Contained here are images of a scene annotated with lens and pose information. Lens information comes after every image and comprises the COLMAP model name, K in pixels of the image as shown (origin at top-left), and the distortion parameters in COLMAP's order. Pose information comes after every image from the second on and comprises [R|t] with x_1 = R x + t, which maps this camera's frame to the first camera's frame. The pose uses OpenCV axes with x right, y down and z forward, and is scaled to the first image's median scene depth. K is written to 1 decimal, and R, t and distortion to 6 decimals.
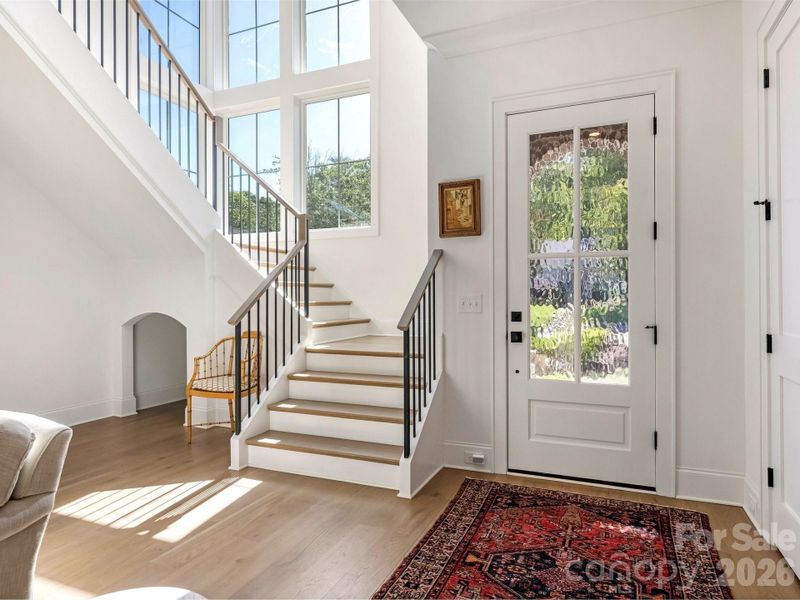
lens RADIAL K [[412.6, 0, 400.0], [0, 412.6, 300.0], [0, 0, 1]] dist [0.003432, 0.000812]
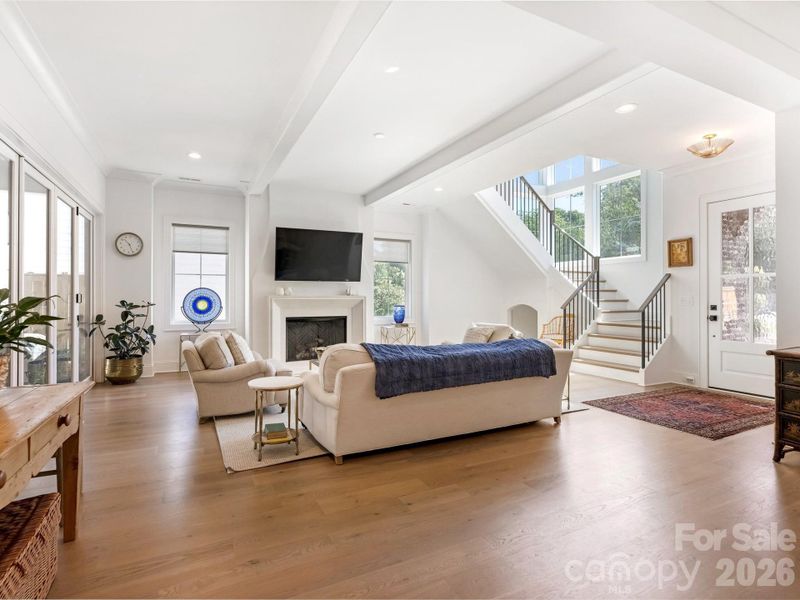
lens RADIAL K [[412.6, 0, 400.0], [0, 412.6, 300.0], [0, 0, 1]] dist [0.003432, 0.000812]
pose [[0.764132, 0.005029, -0.645040, 0.359874], [-0.002273, 0.999984, 0.005104, -0.001803], [0.645056, -0.002434, 0.764131, -1.246612]]
